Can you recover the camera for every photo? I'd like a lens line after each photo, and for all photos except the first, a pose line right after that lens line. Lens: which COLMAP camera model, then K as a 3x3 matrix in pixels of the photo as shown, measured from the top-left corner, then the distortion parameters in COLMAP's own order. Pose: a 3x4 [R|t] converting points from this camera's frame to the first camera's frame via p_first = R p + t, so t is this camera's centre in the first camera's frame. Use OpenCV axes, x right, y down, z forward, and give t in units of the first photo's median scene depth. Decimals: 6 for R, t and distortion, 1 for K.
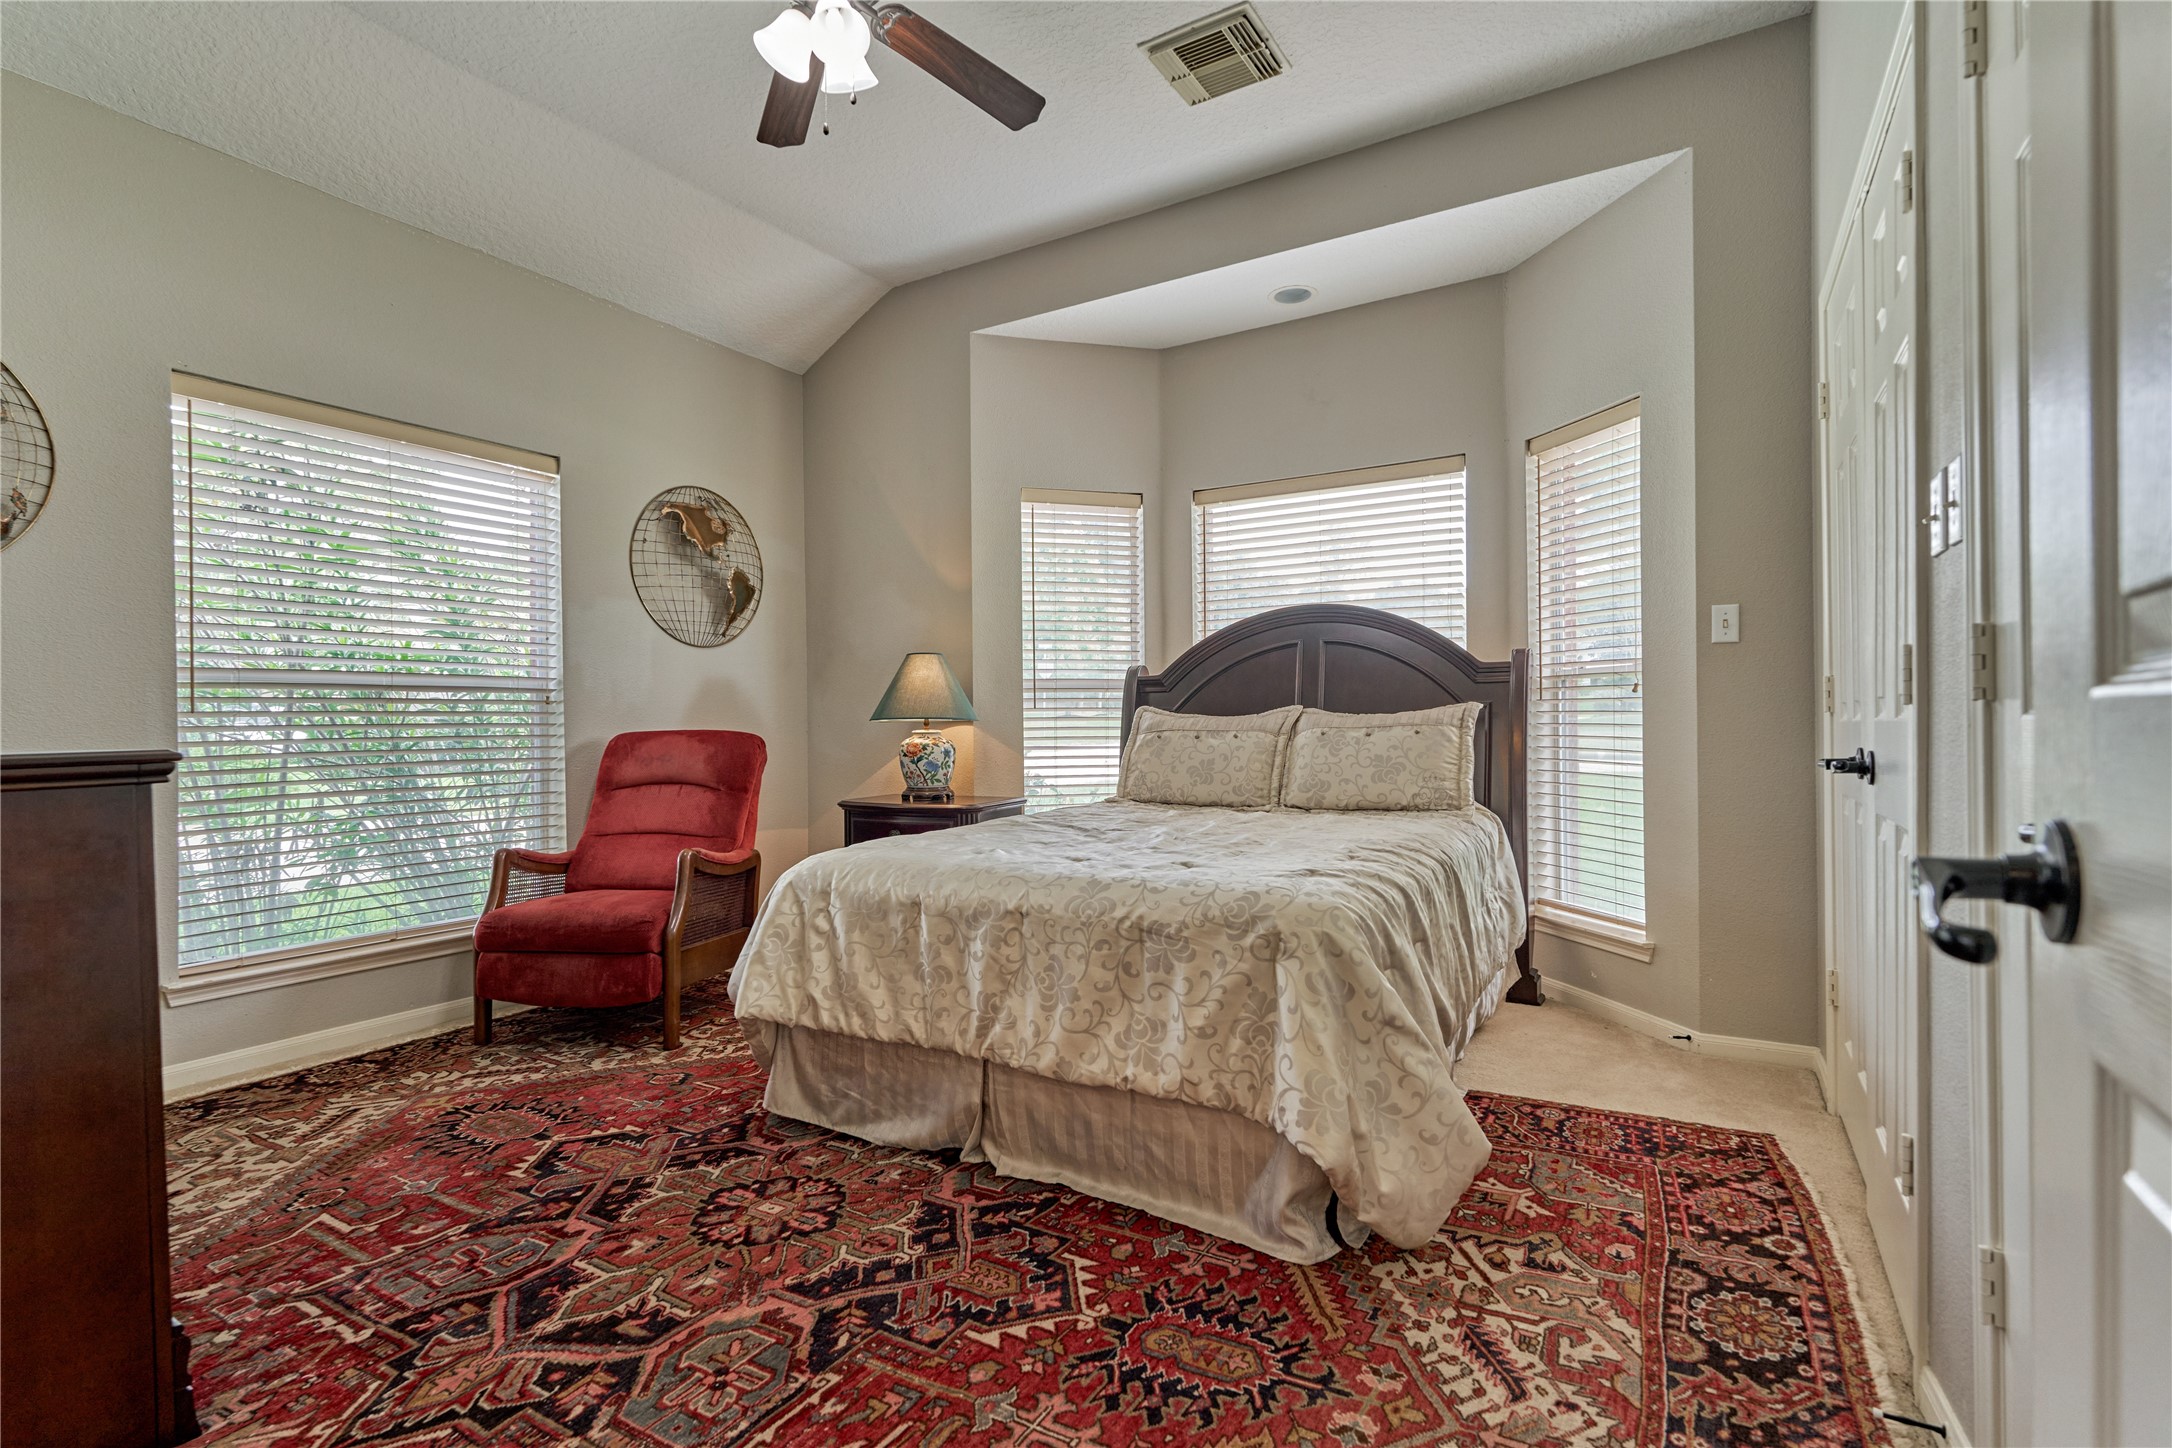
lens RADIAL K [[1035.6, 0, 1088.5], [0, 1035.6, 729.4], [0, 0, 1]] dist [-0.000346, 0.000054]
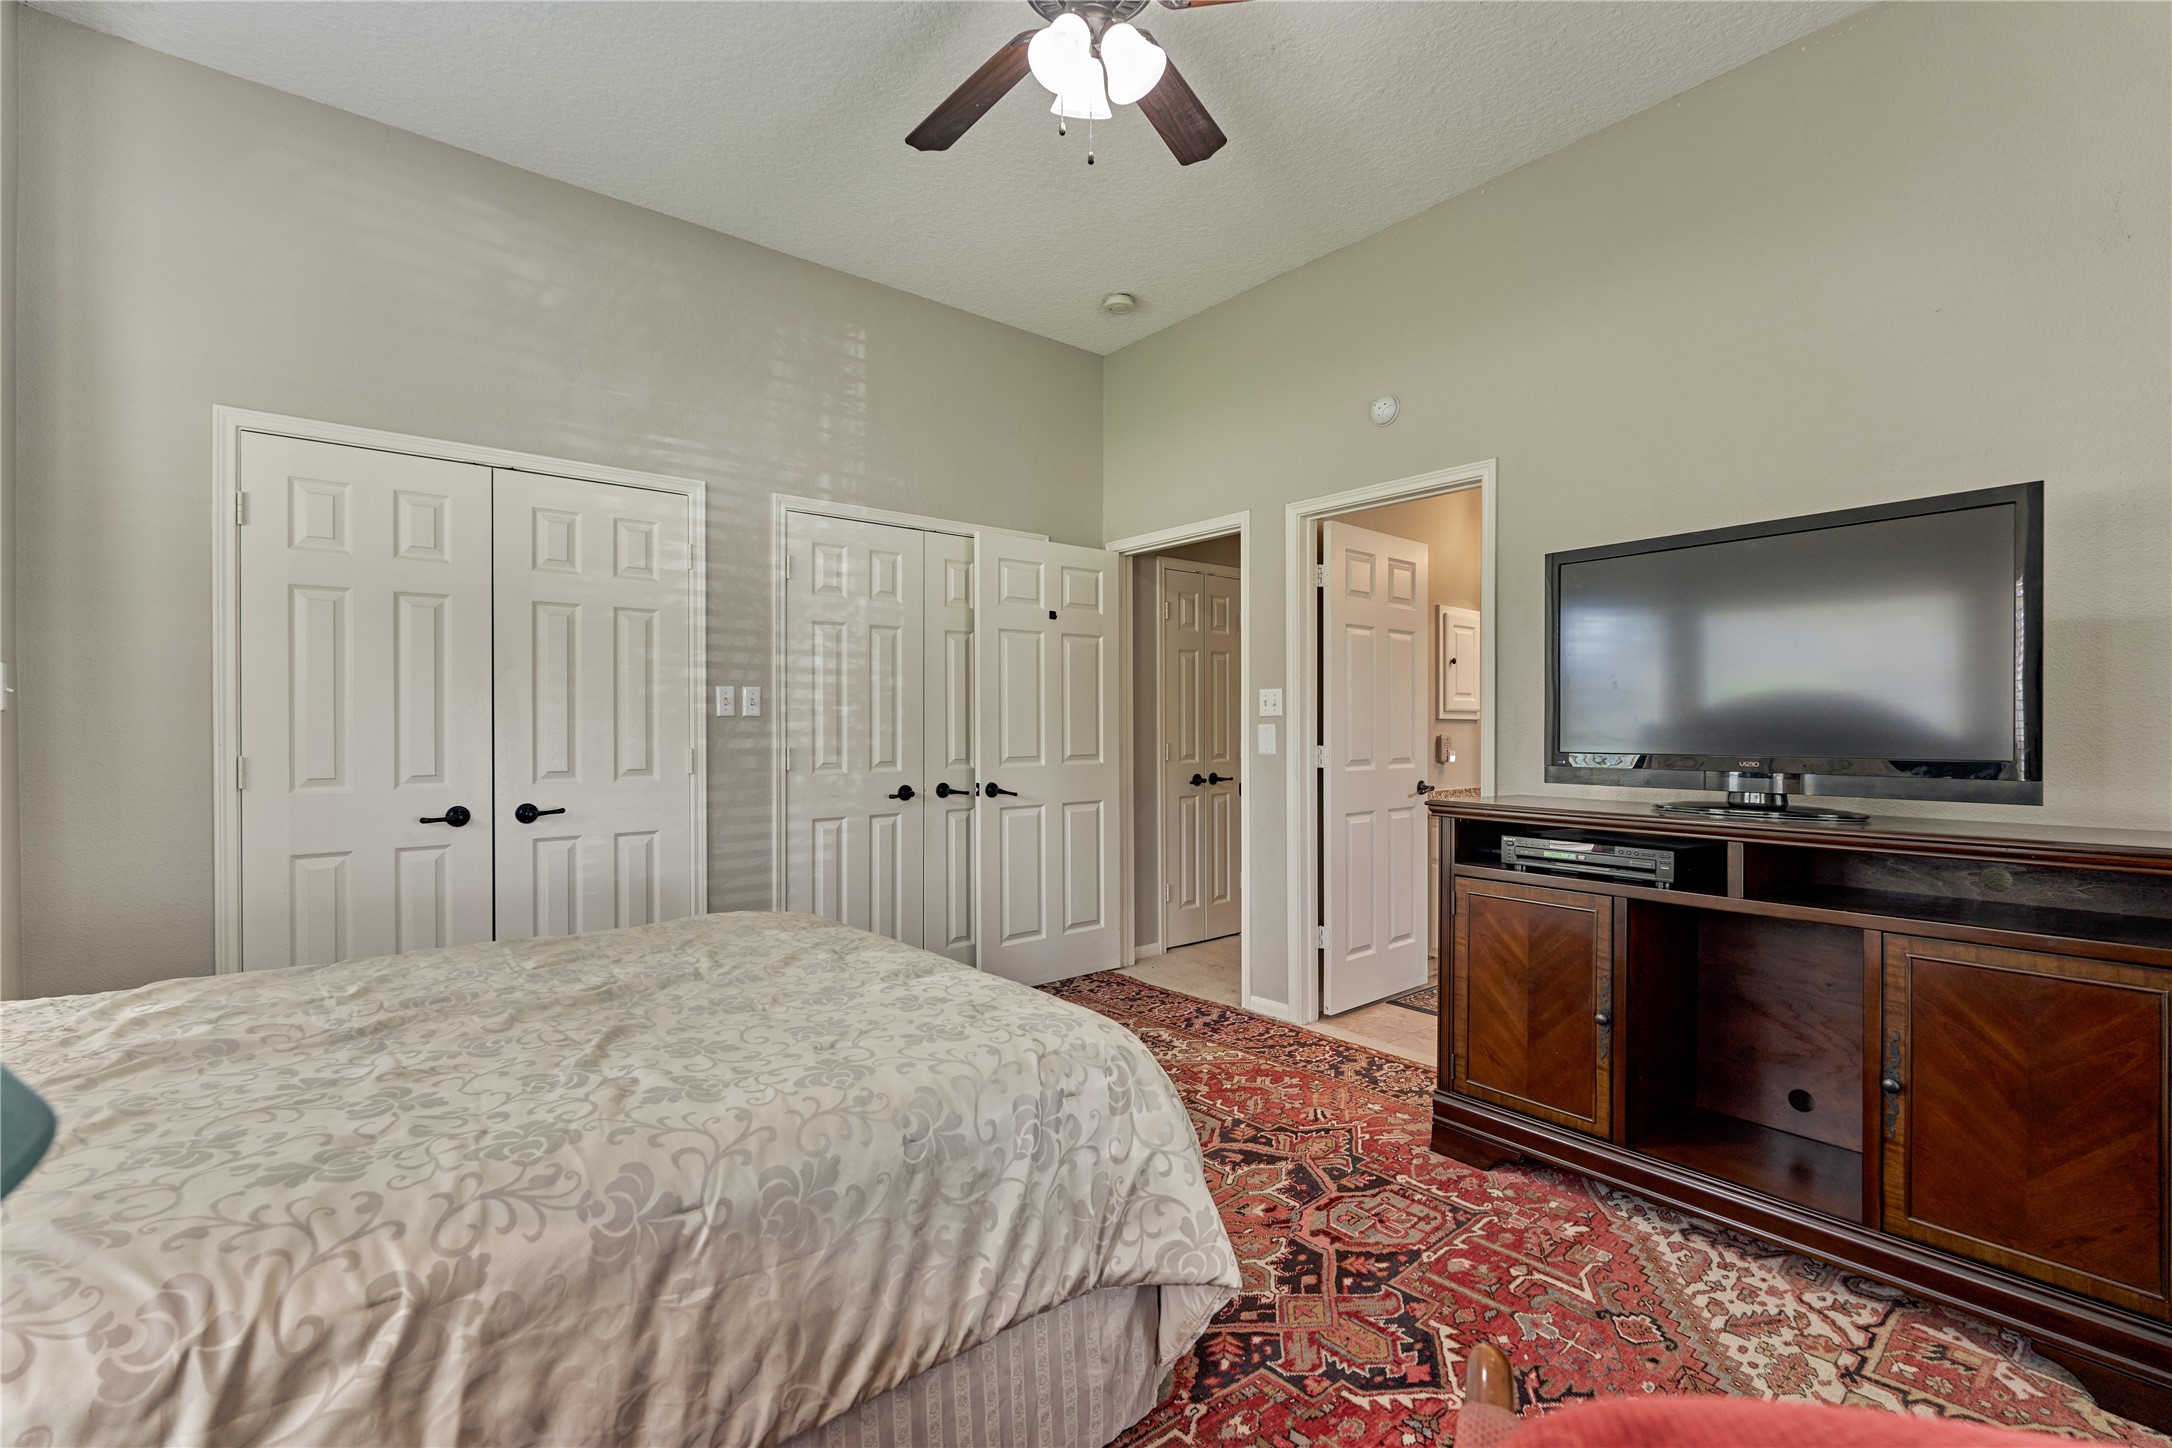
lens RADIAL K [[955.5, 0, 1086.0], [0, 955.5, 724.0], [0, 0, 1]] dist [0.000327, 0.000080]
pose [[-0.943358, 0.012015, 0.331558, -0.595836], [0.010848, 0.999927, -0.005368, -0.087162], [-0.331598, -0.001467, -0.943420, 2.047003]]
